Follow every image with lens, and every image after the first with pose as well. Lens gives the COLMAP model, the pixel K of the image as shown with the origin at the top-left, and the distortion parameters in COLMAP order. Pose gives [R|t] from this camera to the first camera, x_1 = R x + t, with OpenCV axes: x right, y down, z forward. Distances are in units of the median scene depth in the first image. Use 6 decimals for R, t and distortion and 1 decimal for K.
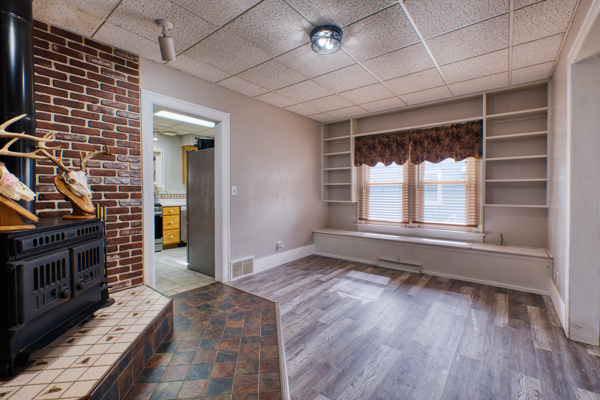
lens RADIAL K [[265.3, 0, 303.2], [0, 265.3, 195.5], [0, 0, 1]] dist [-0.000454, 0.000017]
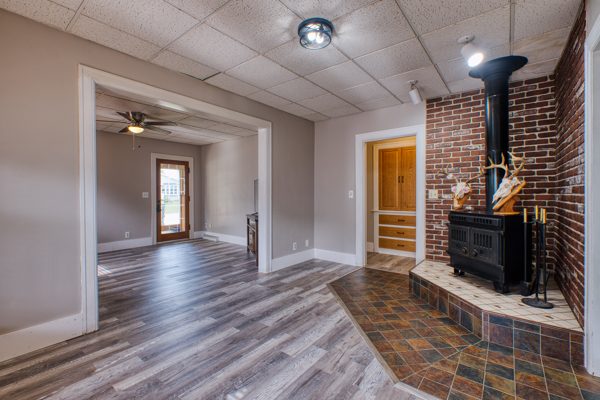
lens RADIAL K [[265.3, 0, 303.2], [0, 265.3, 195.5], [0, 0, 1]] dist [-0.000454, 0.000017]
pose [[-0.999980, 0.005600, 0.002817, 0.130992], [0.005641, 0.999879, 0.014504, -0.027475], [-0.002736, 0.014519, -0.999891, 1.953388]]
